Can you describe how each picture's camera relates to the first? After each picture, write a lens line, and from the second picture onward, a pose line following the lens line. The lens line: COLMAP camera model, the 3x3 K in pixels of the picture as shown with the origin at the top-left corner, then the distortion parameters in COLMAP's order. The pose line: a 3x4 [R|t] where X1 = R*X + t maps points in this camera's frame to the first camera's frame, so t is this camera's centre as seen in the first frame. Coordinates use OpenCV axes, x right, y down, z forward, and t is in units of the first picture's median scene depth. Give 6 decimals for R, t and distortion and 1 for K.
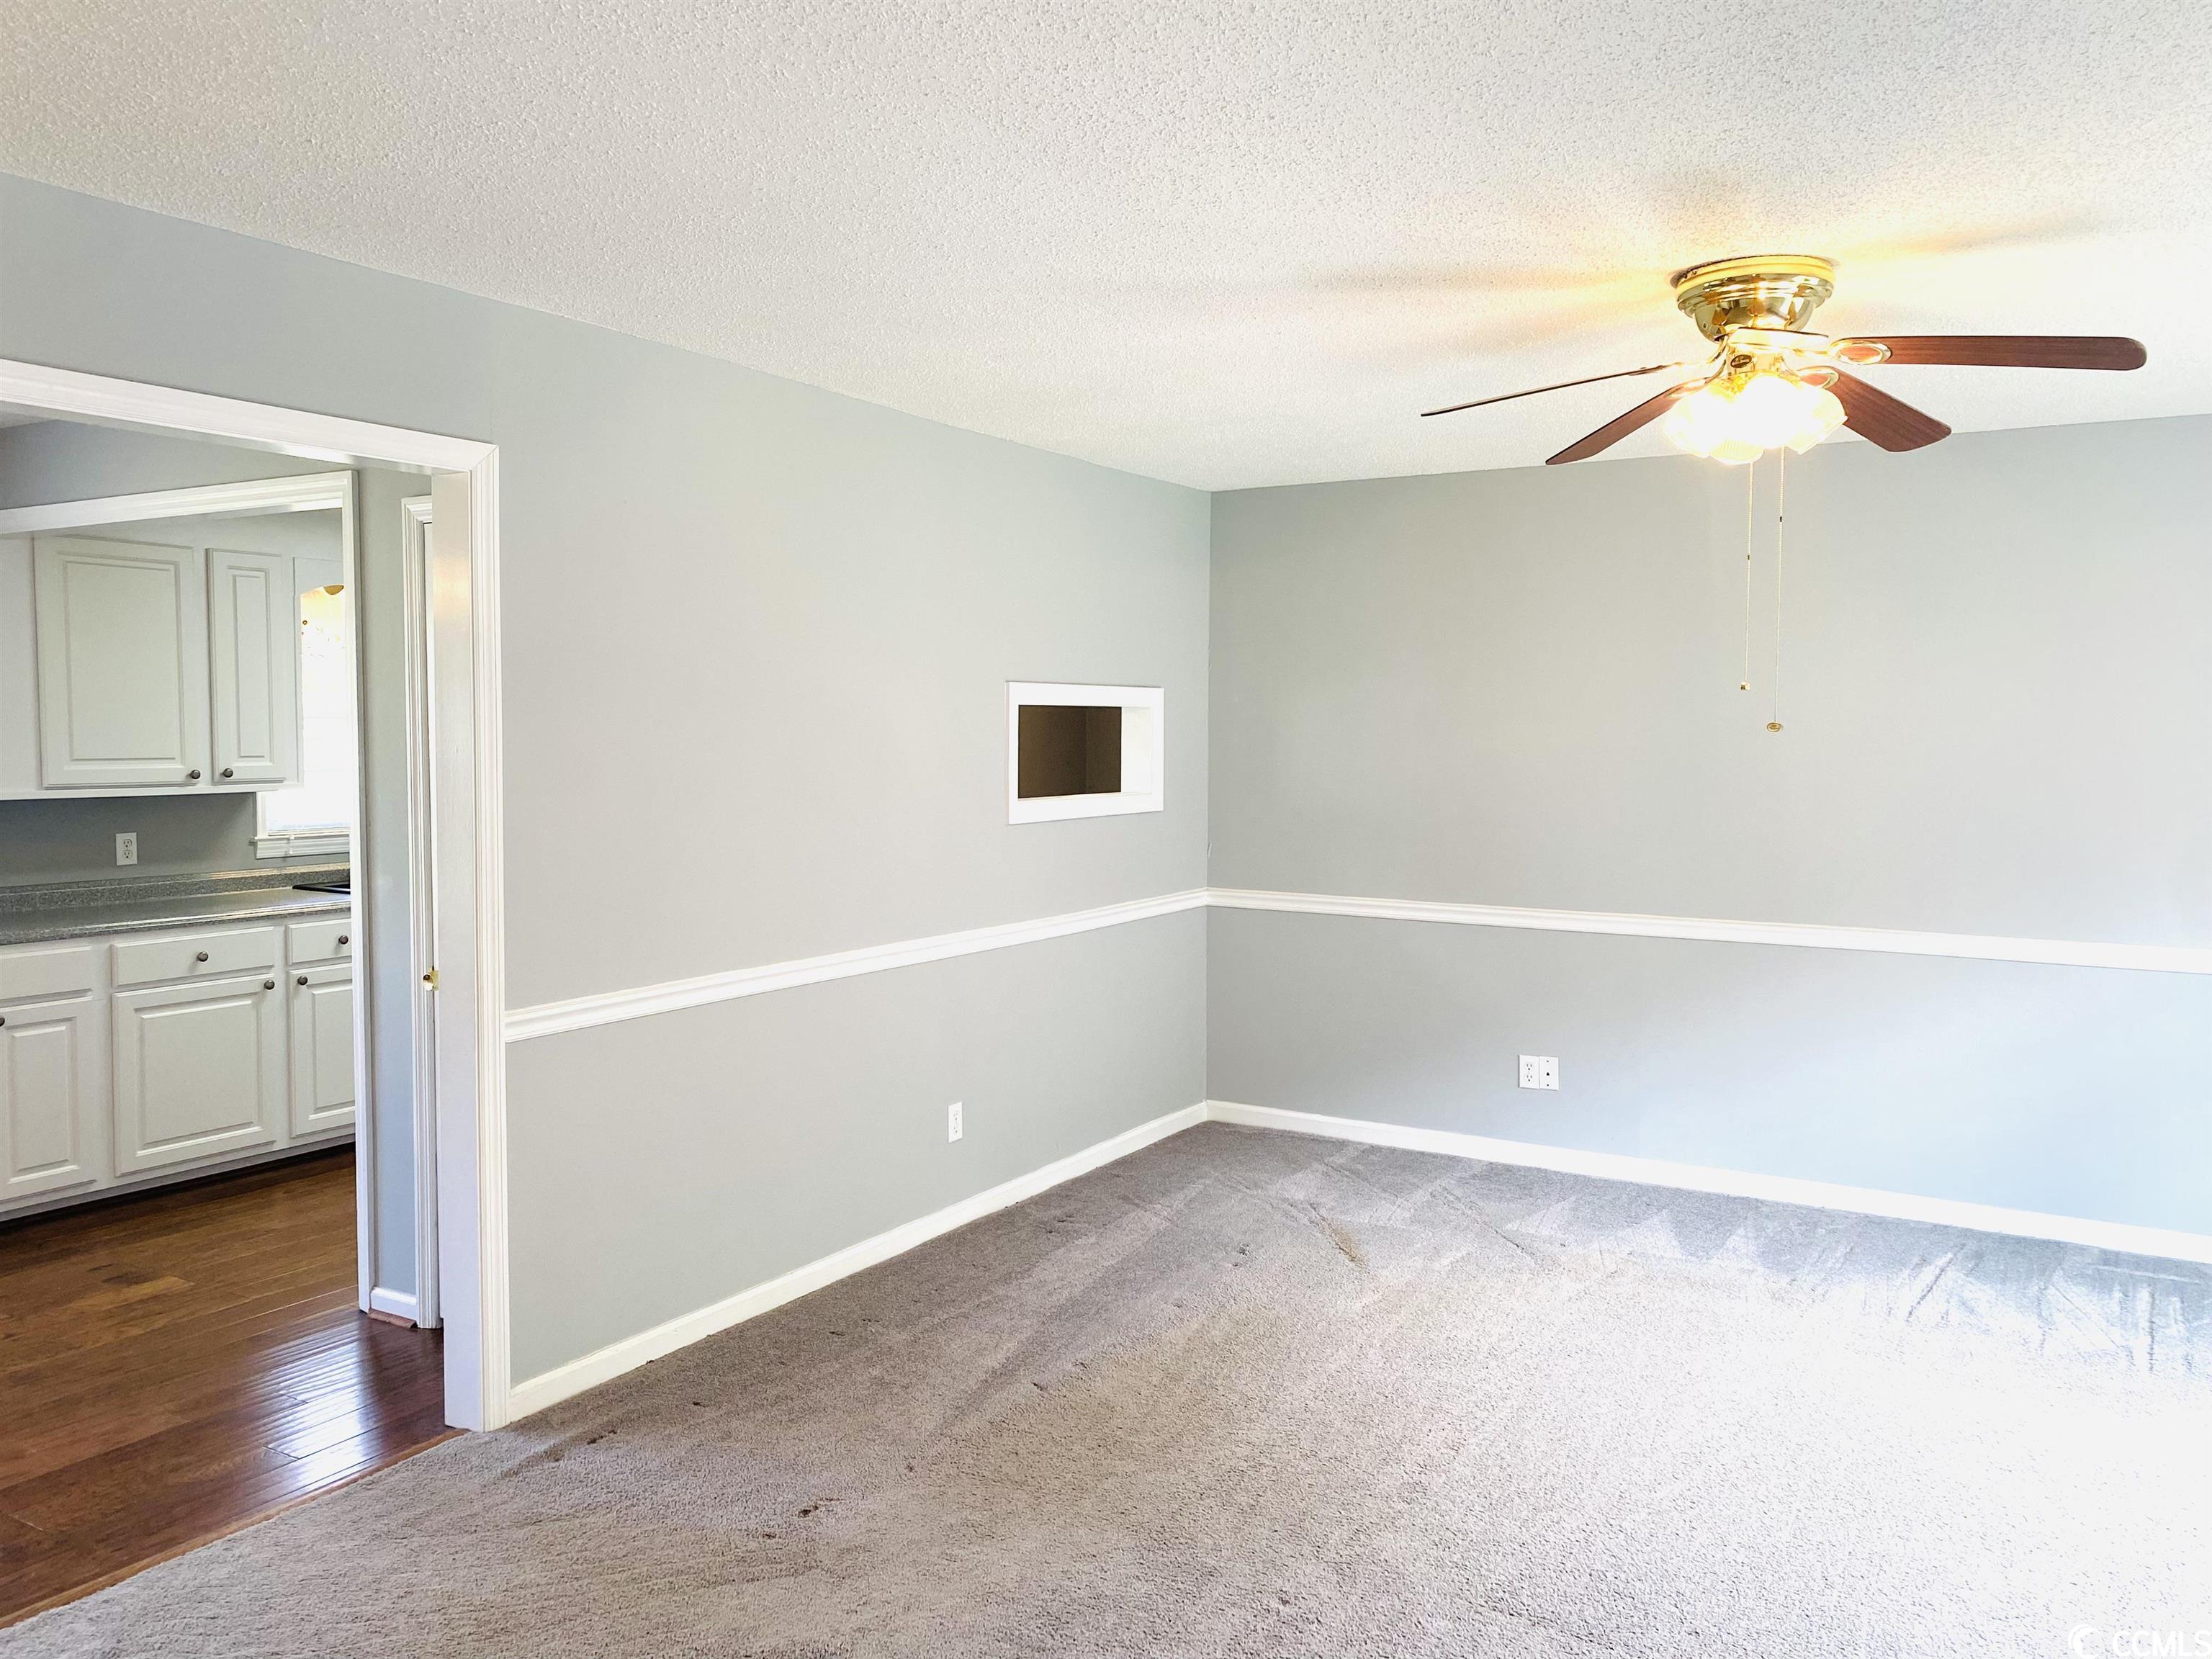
lens RADIAL K [[1680.9, 0, 1075.4], [0, 1680.9, 834.5], [0, 0, 1]] dist [0.056929, -0.057127]
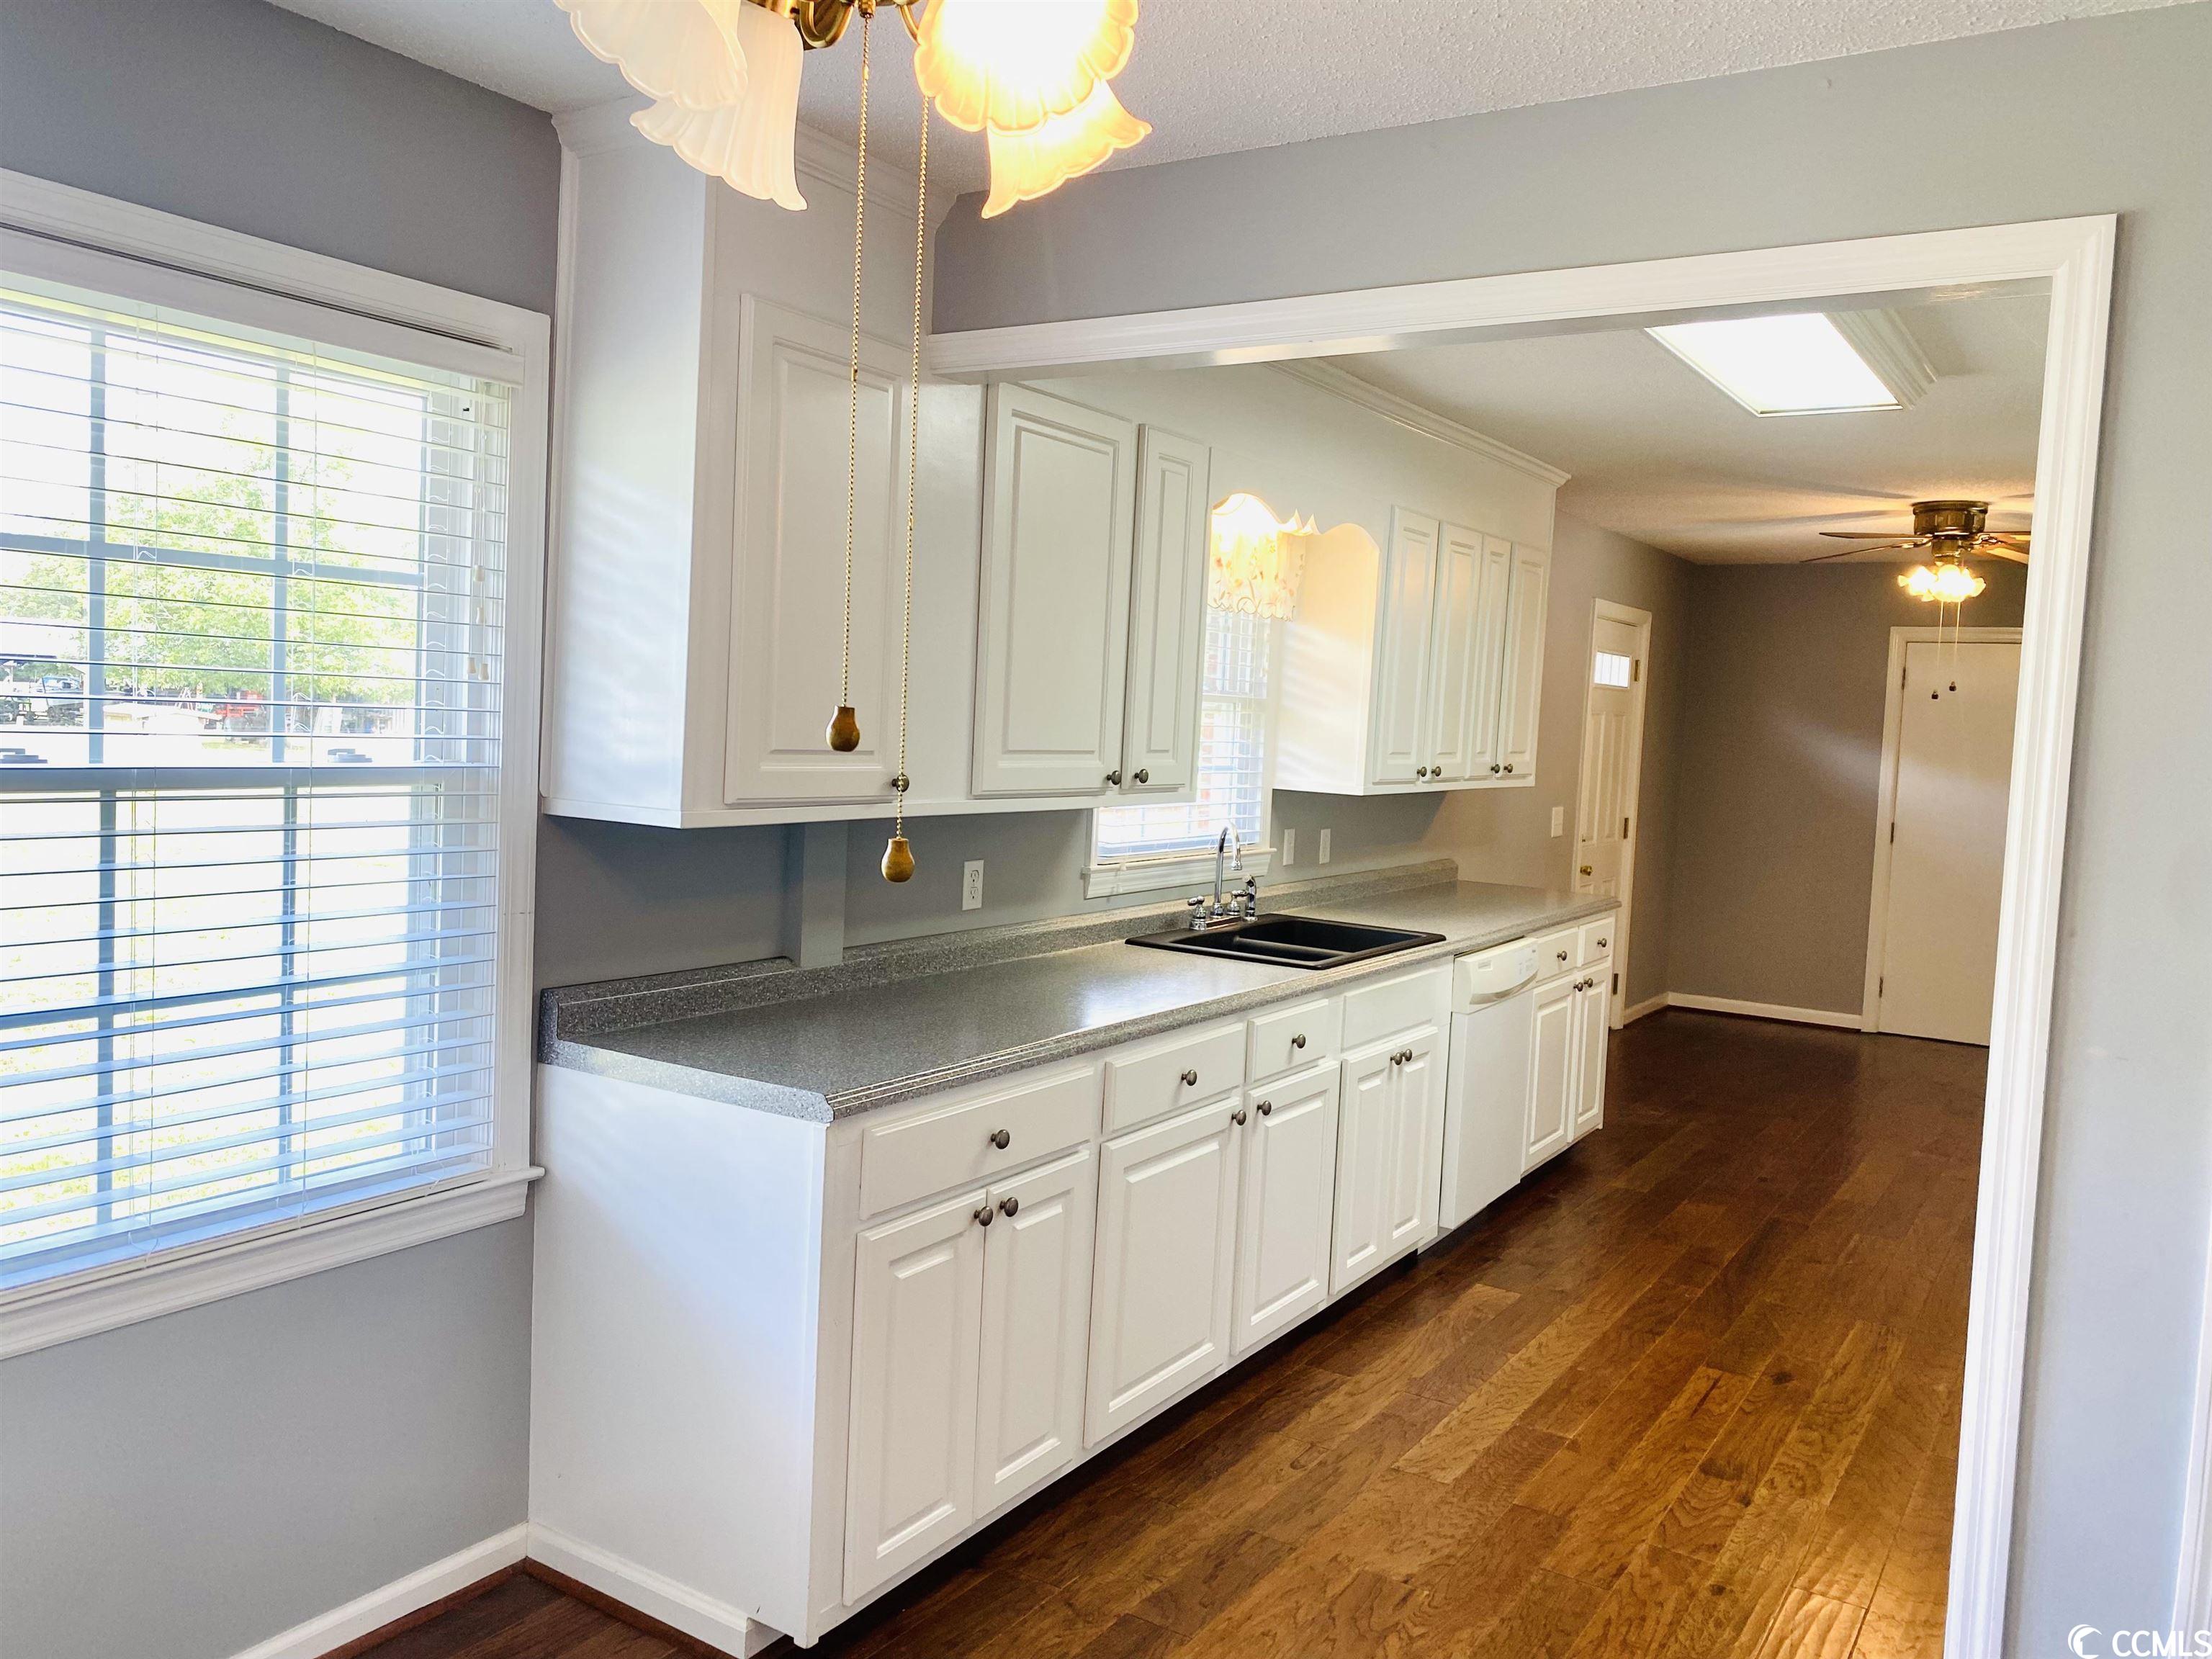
lens RADIAL K [[1680.9, 0, 1083.0], [0, 1680.9, 813.9], [0, 0, 1]] dist [0.056929, -0.057127]
pose [[0.998852, 0.044417, -0.017916, -0.522934], [-0.044422, 0.999013, 0.000103, -0.021230], [0.017903, 0.000693, 0.999839, 0.372956]]
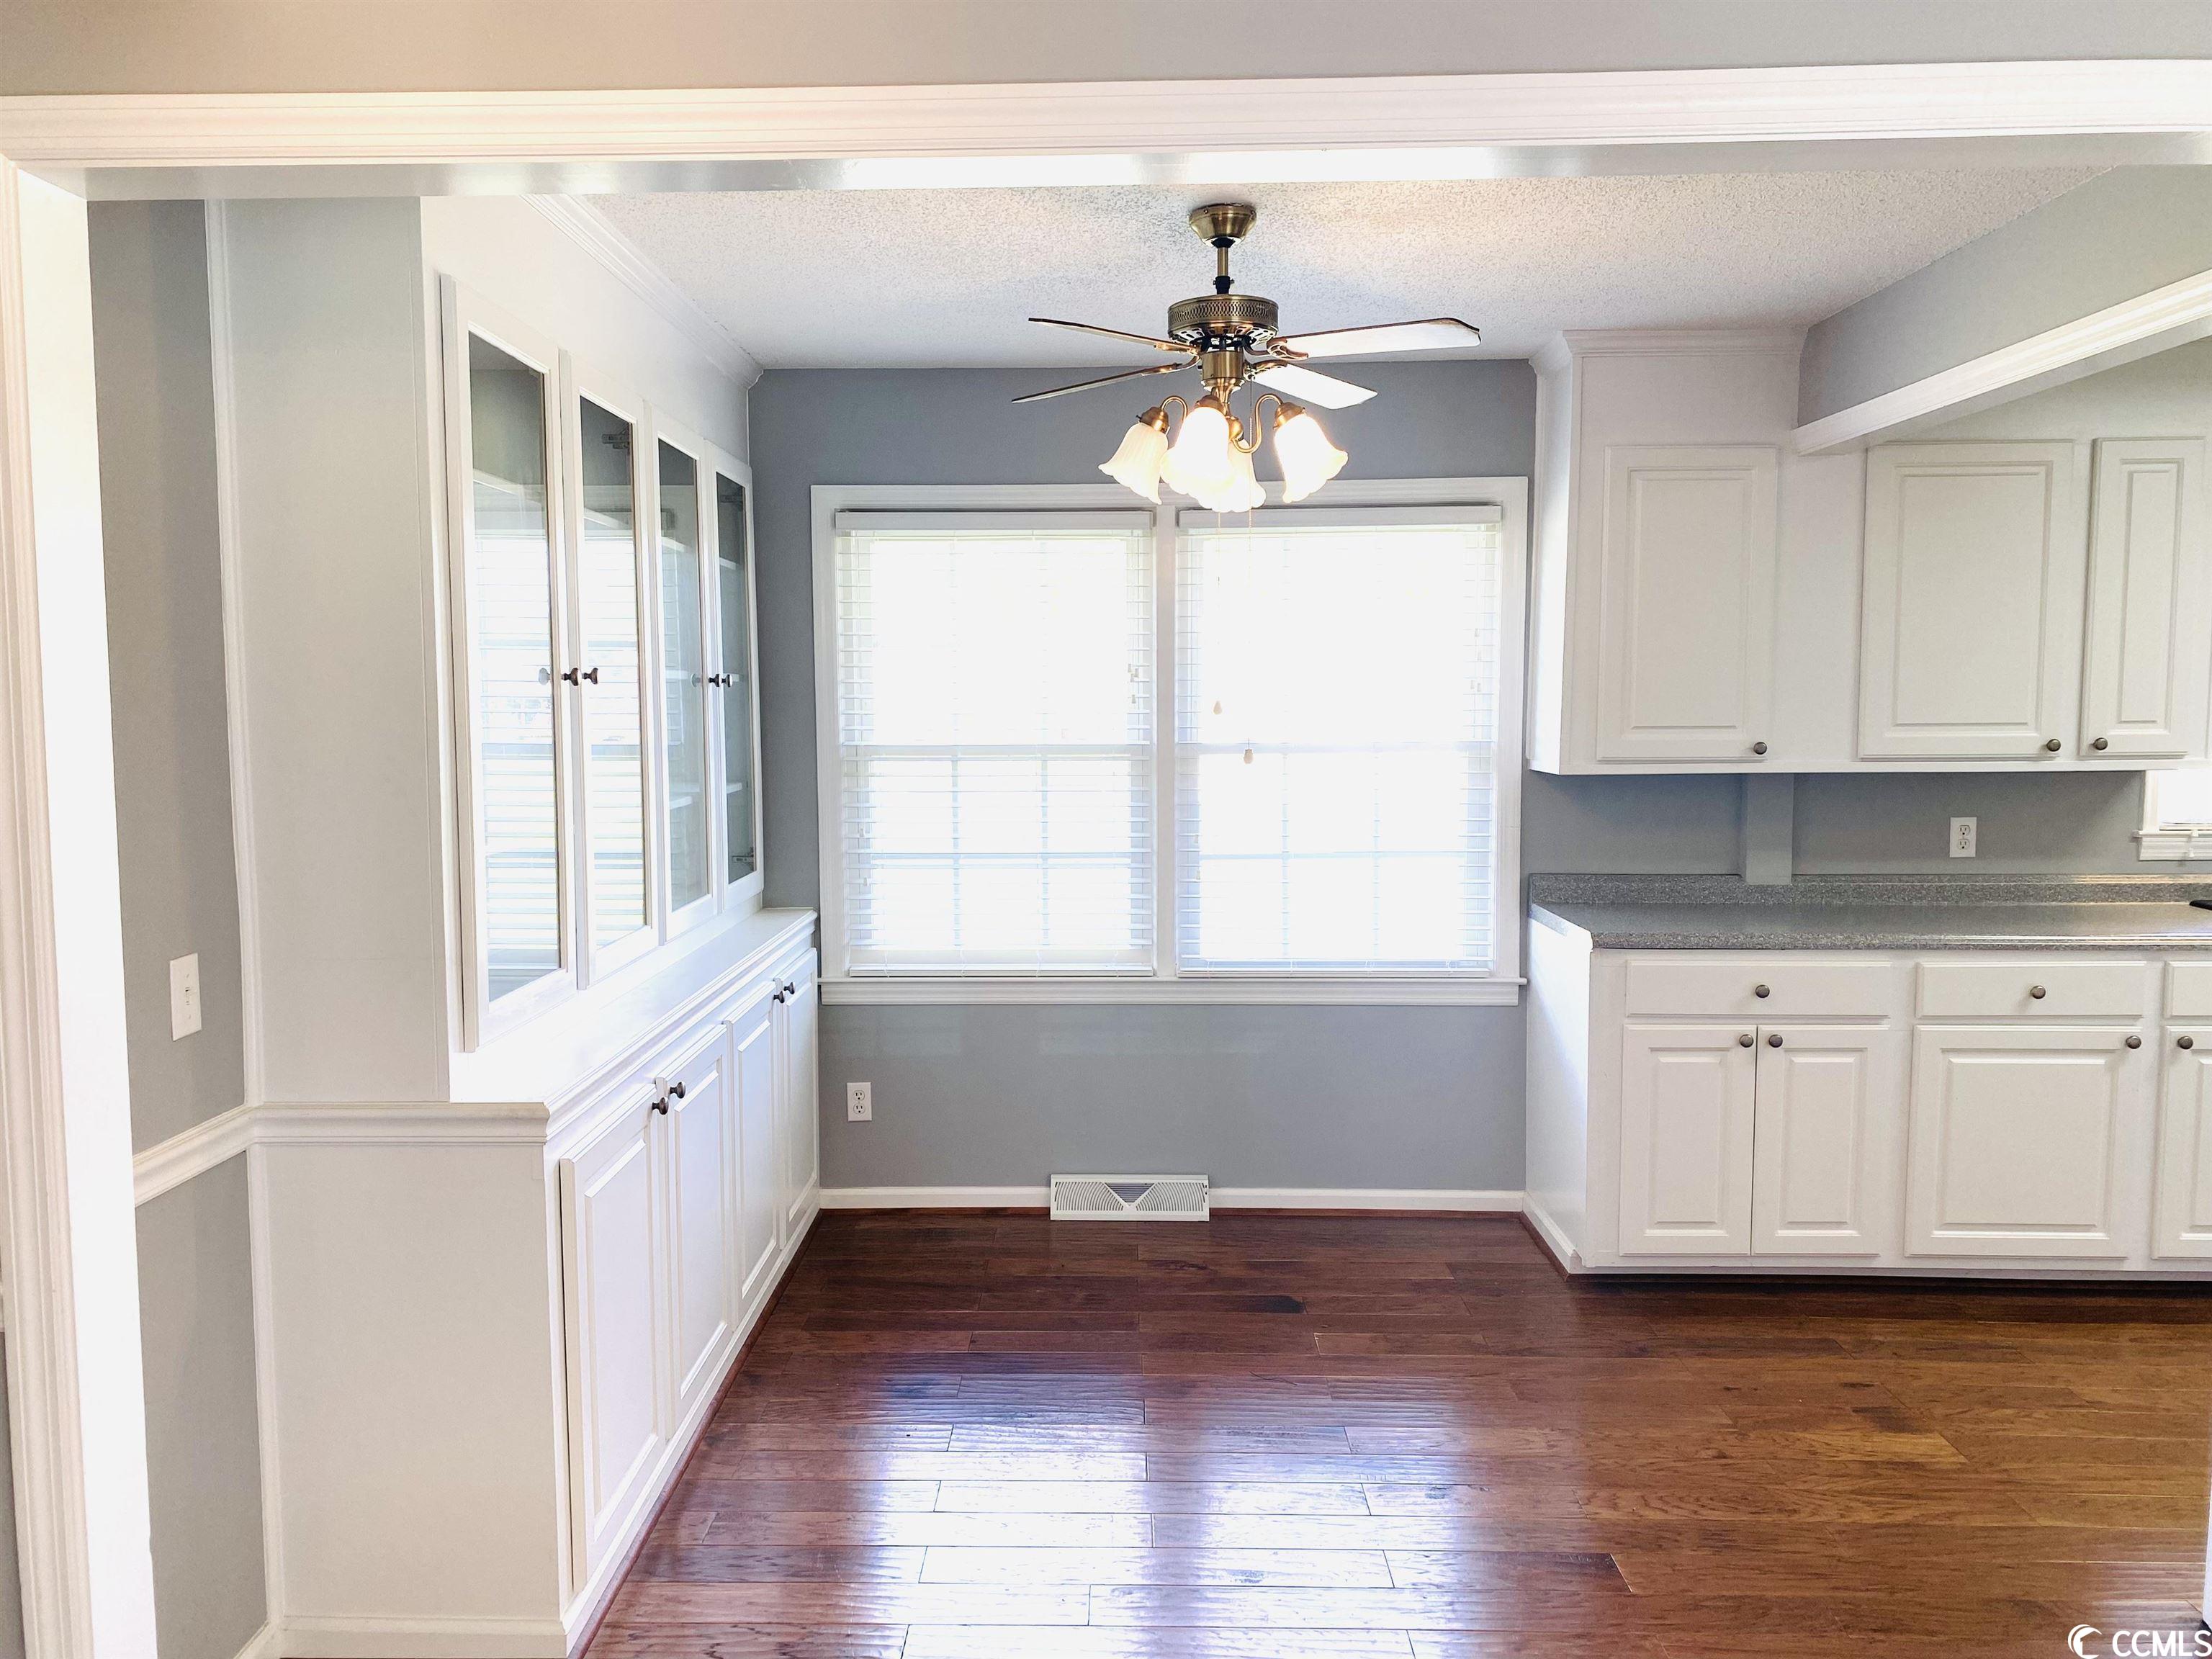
lens RADIAL K [[1680.9, 0, 1073.5], [0, 1680.9, 830.0], [0, 0, 1]] dist [0.056929, -0.057127]
pose [[0.501518, 0.063603, -0.862806, -0.085376], [-0.046306, 0.997838, 0.046641, -0.013189], [0.863907, 0.016562, 0.503379, 0.251781]]
